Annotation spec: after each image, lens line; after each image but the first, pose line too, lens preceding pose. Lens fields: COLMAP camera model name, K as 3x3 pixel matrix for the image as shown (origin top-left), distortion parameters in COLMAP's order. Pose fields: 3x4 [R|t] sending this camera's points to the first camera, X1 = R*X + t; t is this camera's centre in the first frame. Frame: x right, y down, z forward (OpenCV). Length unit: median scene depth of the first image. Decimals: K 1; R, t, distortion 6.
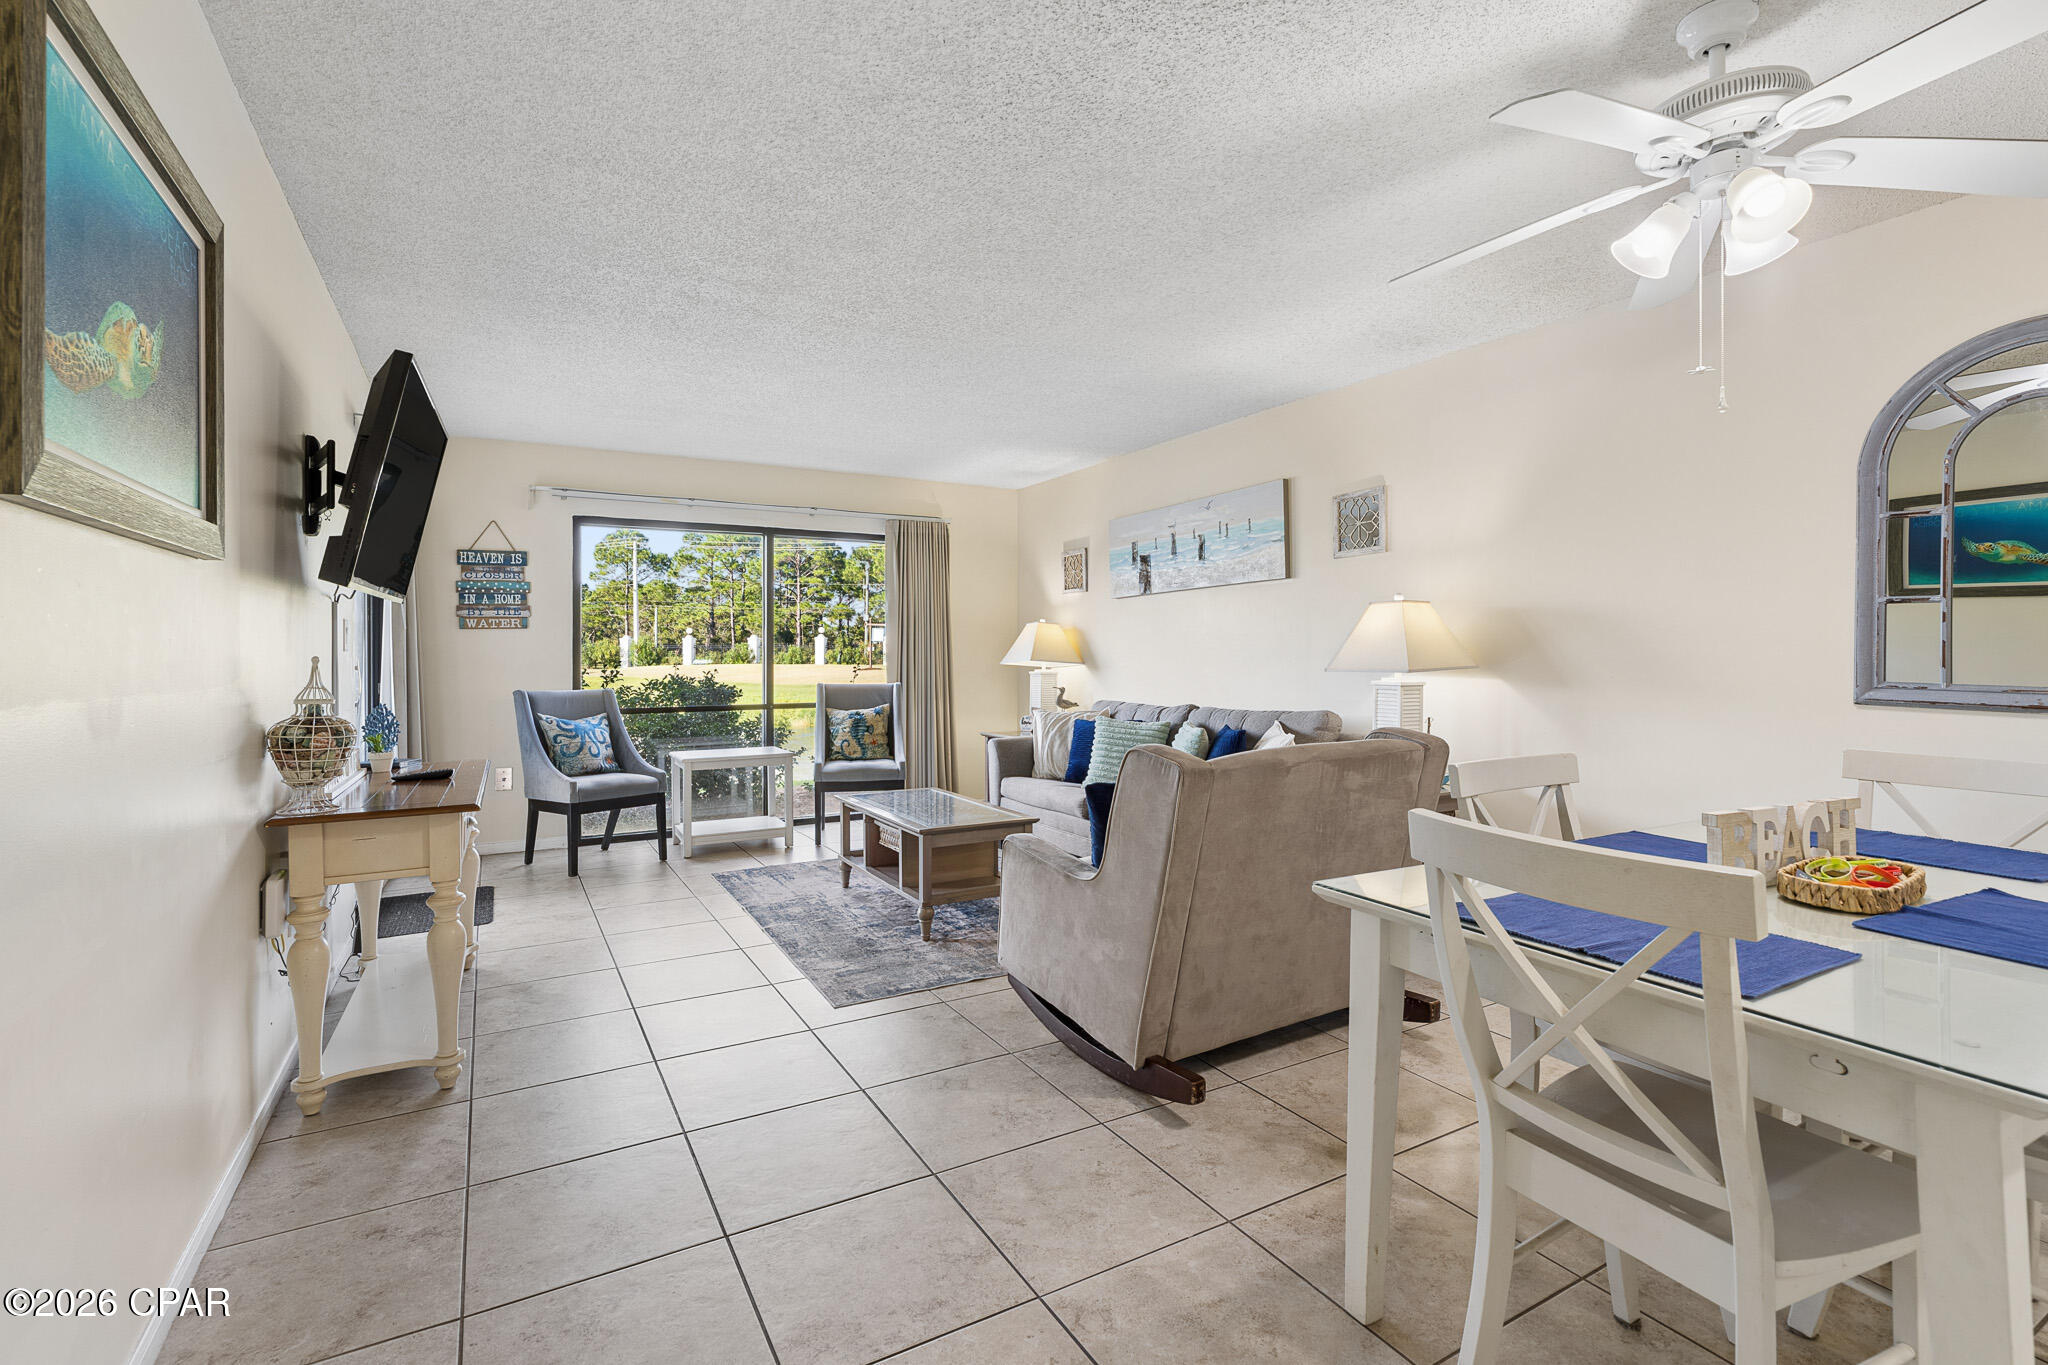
lens RADIAL K [[922.1, 0, 1007.7], [0, 922.1, 652.5], [0, 0, 1]] dist [-0.006940, 0.003072]
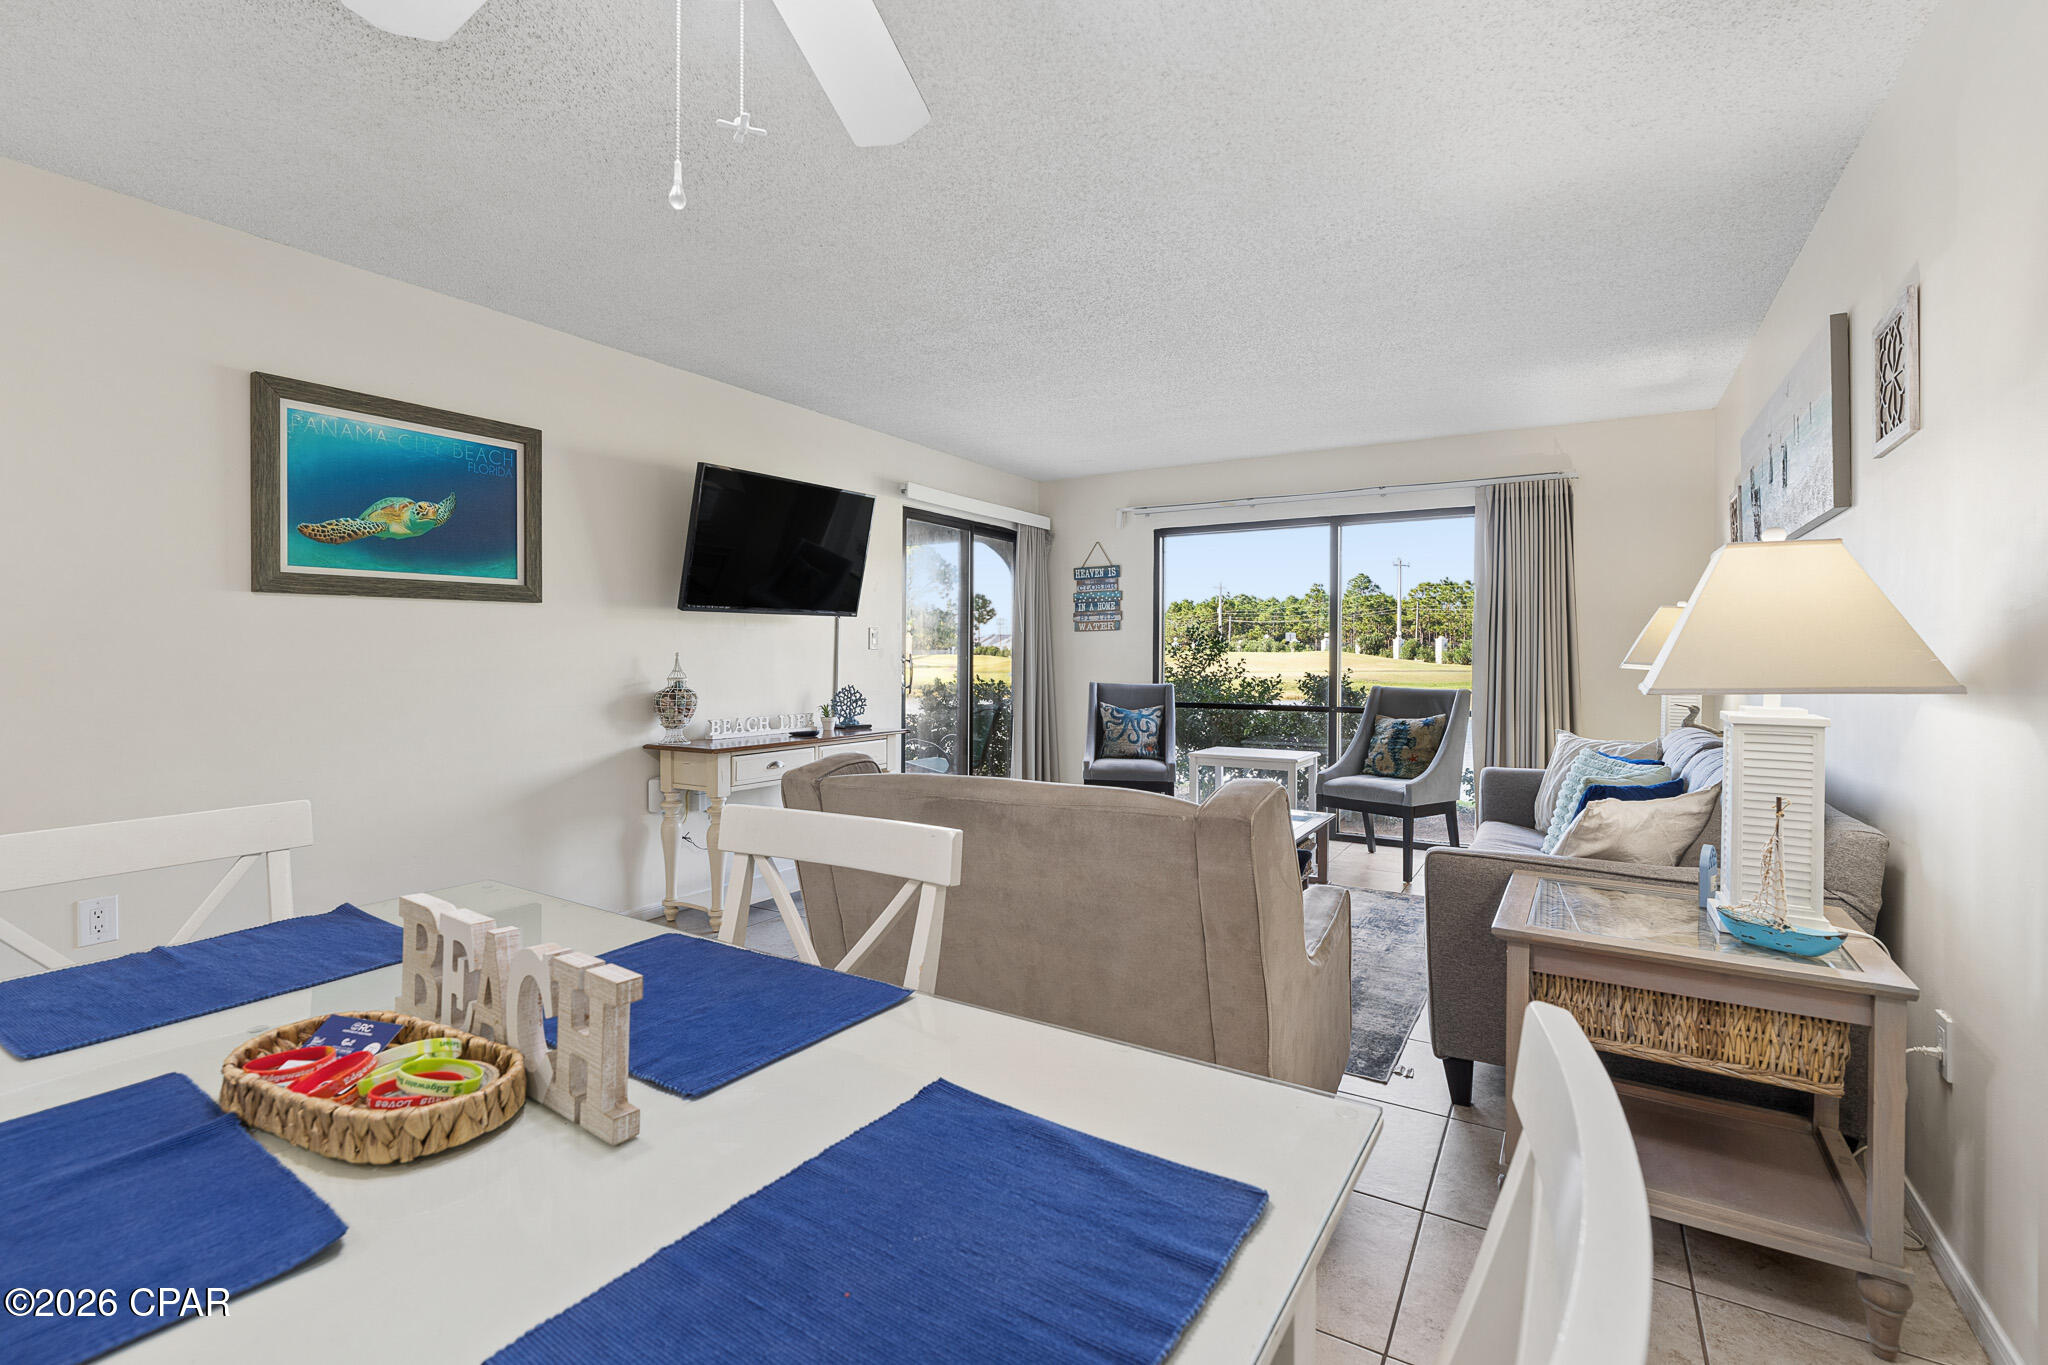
lens RADIAL K [[922.1, 0, 1013.7], [0, 922.1, 648.9], [0, 0, 1]] dist [-0.006940, 0.003072]
pose [[0.489901, 0.000191, -0.871778, 0.440893], [-0.001972, 0.999998, -0.000889, -0.000754], [0.871776, 0.002155, 0.489900, 0.300933]]
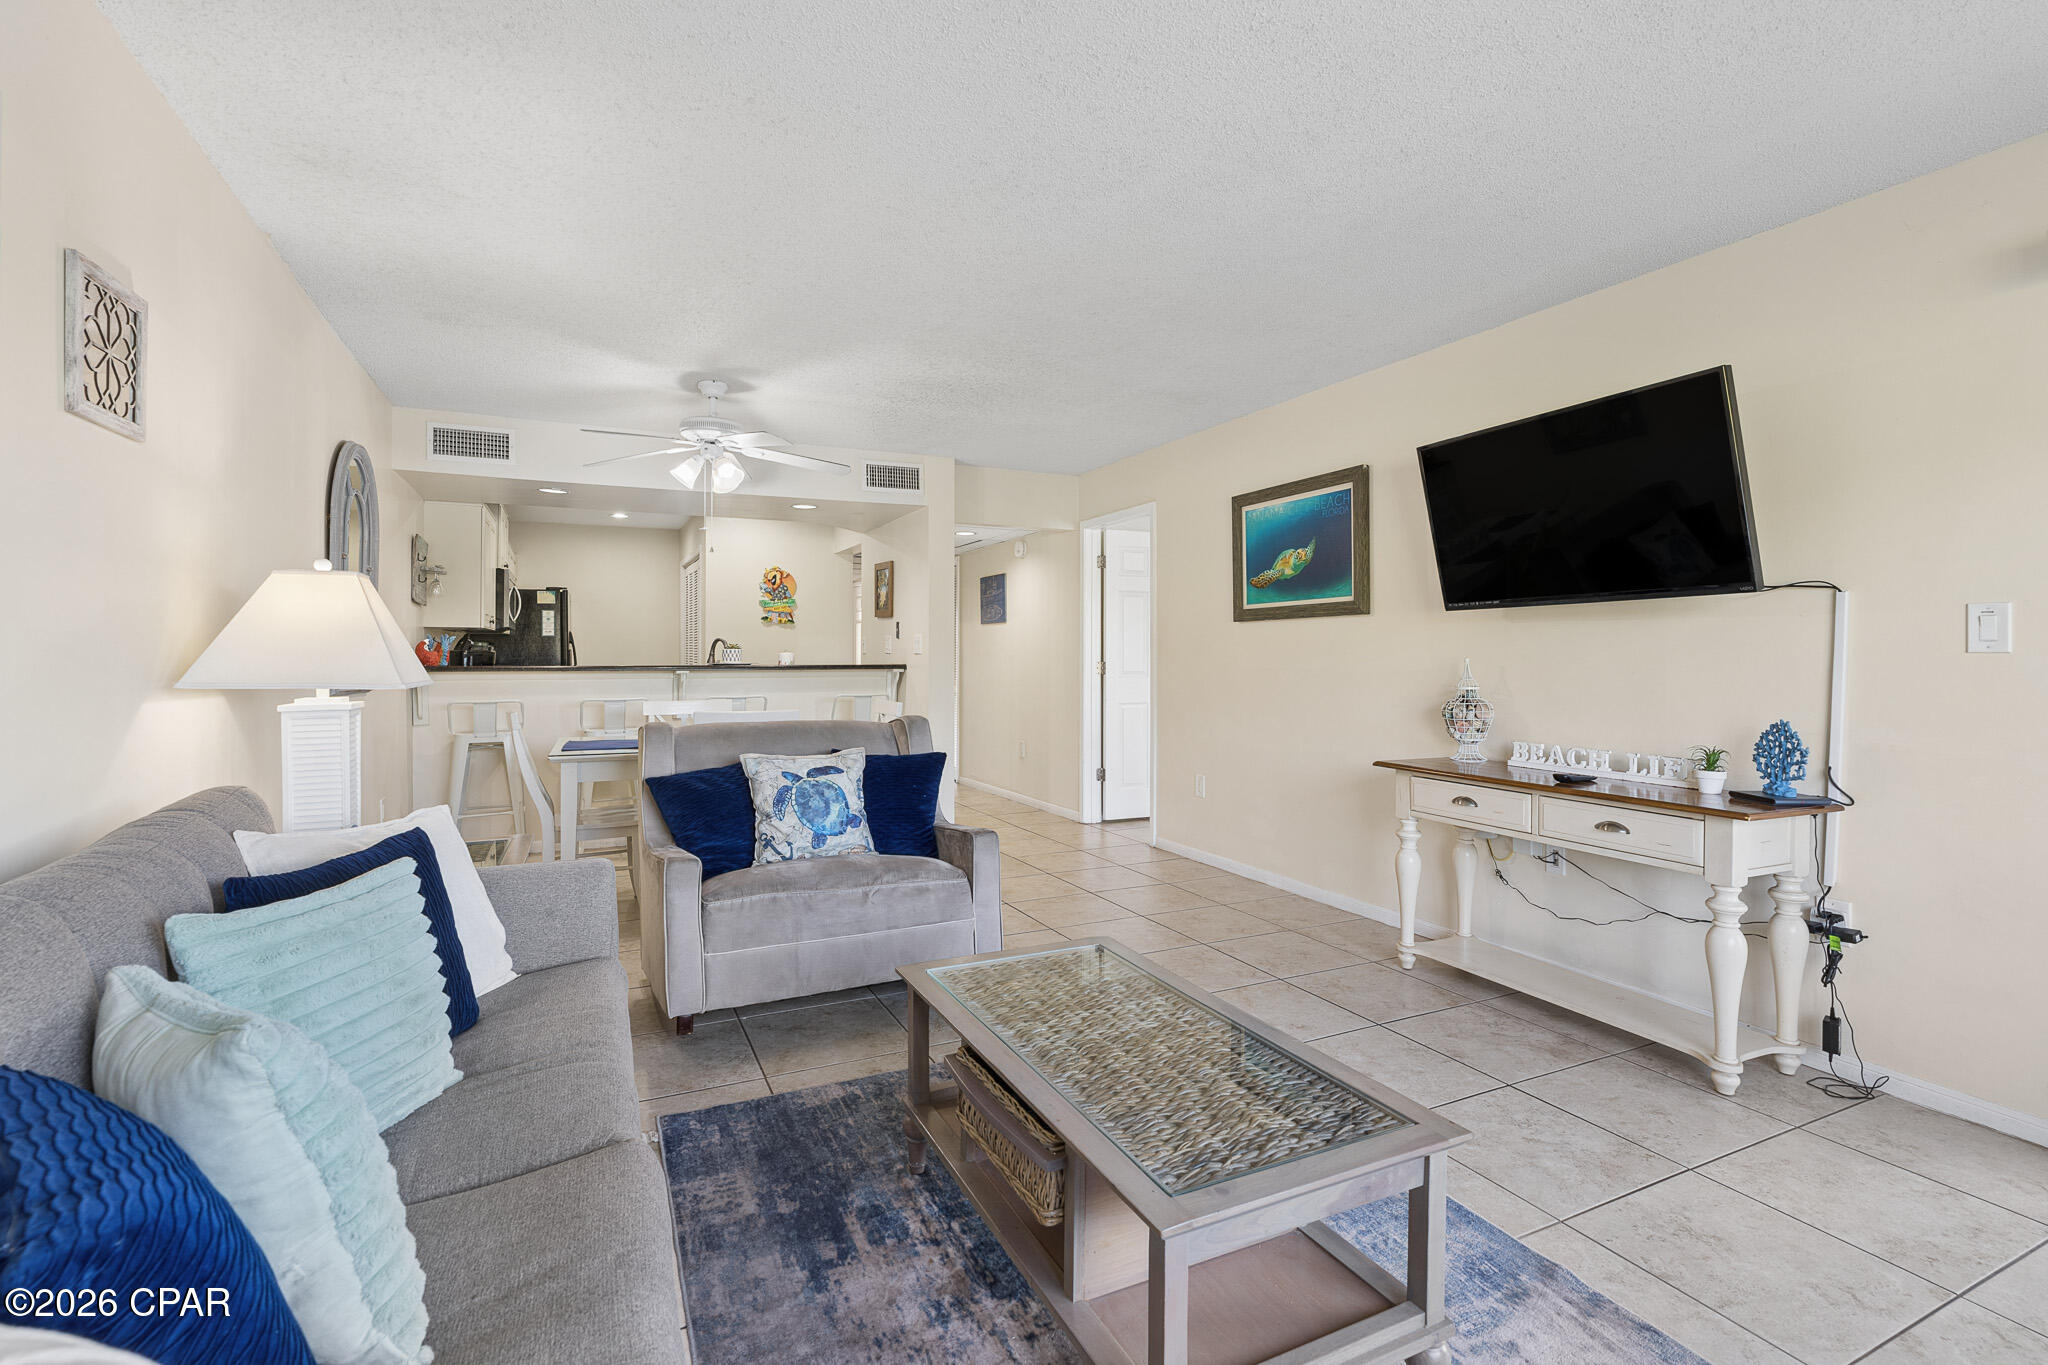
lens RADIAL K [[922.1, 0, 1011.4], [0, 922.1, 653.9], [0, 0, 1]] dist [-0.006940, 0.003072]
pose [[-0.997699, 0.001396, 0.067783, -0.047481], [0.001323, 0.999998, -0.001125, -0.000281], [-0.067784, -0.001032, -0.997699, 1.082030]]
